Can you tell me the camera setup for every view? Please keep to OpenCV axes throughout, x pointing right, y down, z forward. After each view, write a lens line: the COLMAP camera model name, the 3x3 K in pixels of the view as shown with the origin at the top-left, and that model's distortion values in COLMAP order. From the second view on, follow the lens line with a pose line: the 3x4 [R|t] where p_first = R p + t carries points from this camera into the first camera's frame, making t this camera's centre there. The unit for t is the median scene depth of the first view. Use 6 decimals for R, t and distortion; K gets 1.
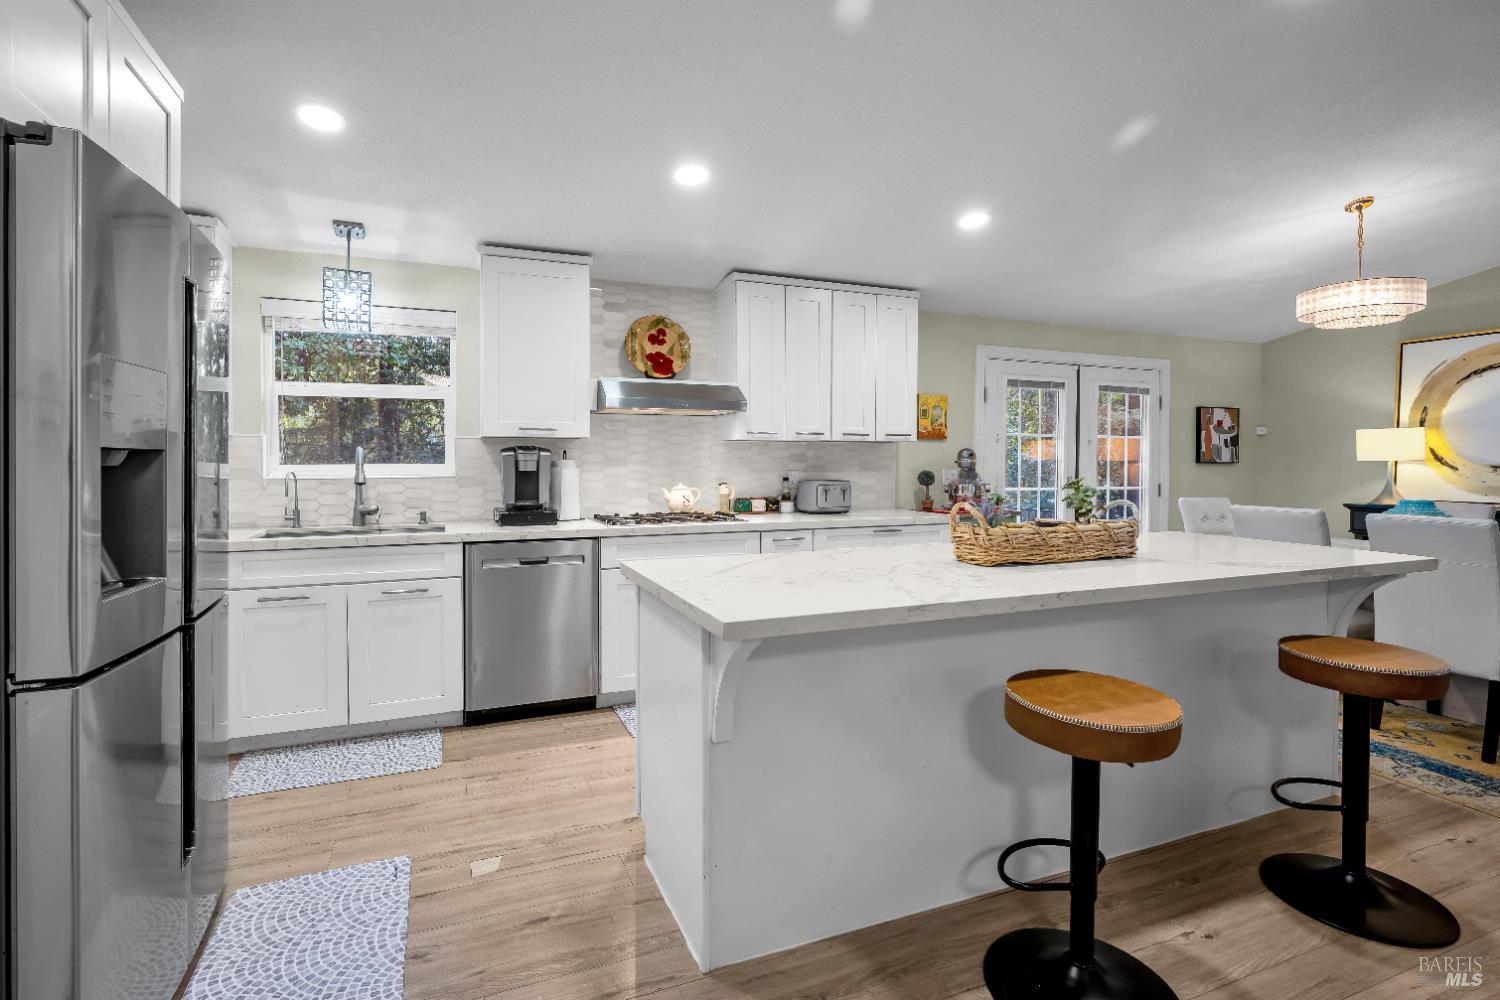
lens RADIAL K [[691.0, 0, 714.2], [0, 691.0, 454.5], [0, 0, 1]] dist [-0.002218, -0.000377]
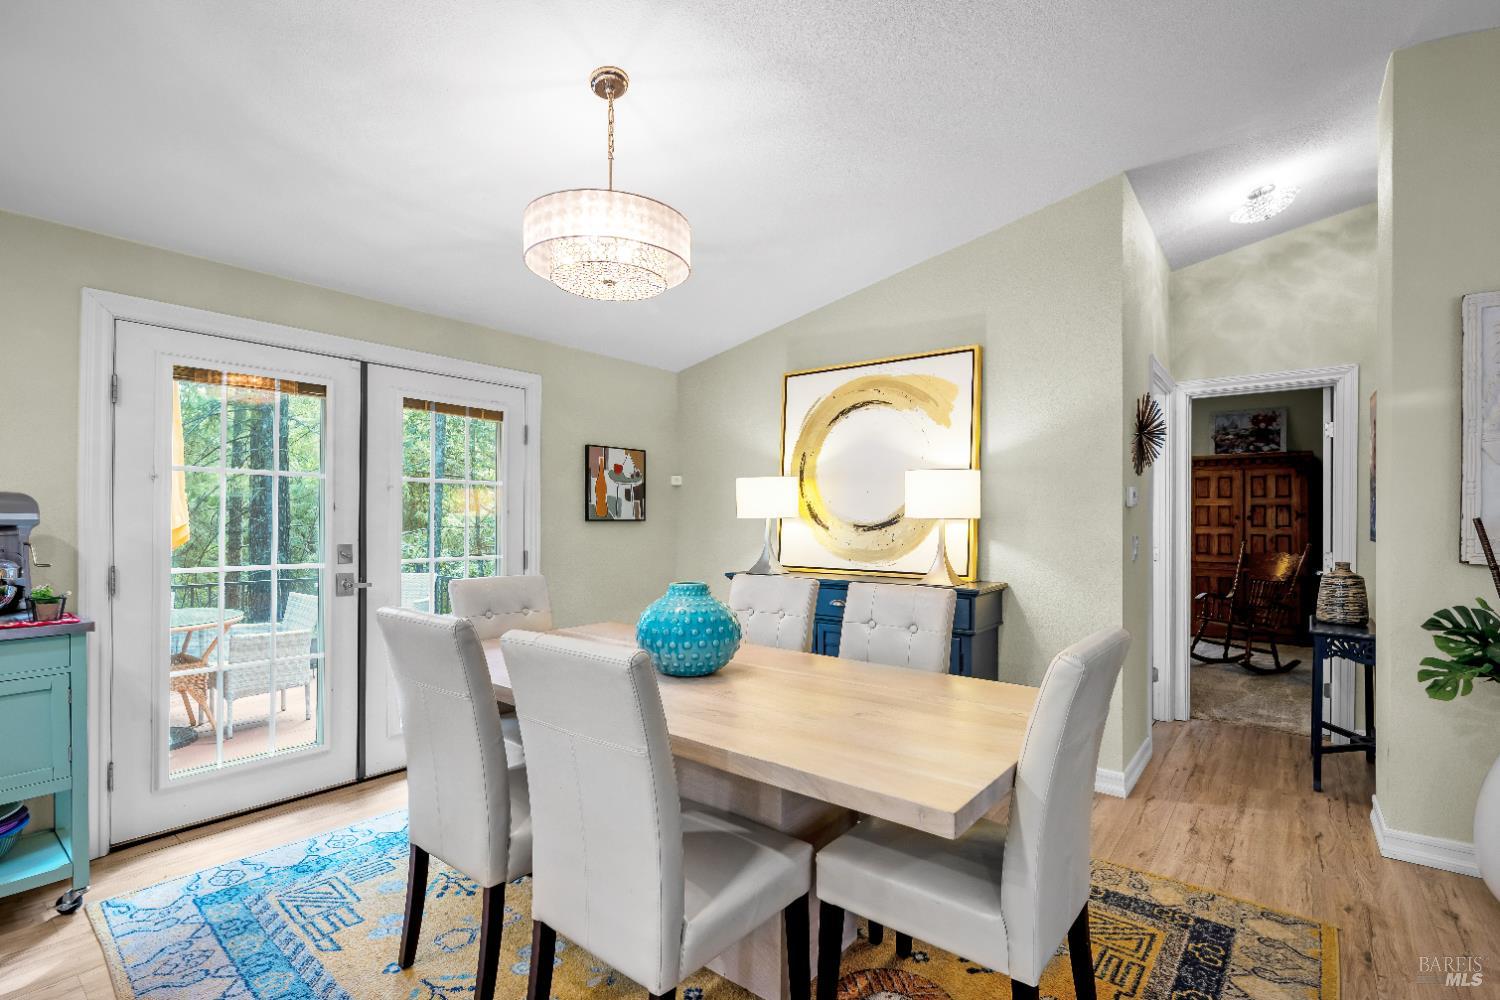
lens RADIAL K [[701.8, 0, 754.1], [0, 701.8, 517.1], [0, 0, 1]] dist [0.001123, 0.000674]
pose [[0.855925, 0.001681, 0.517097, 0.474499], [-0.007335, 0.999934, 0.008890, 0.000275], [-0.517047, -0.011402, 0.855881, 0.270459]]
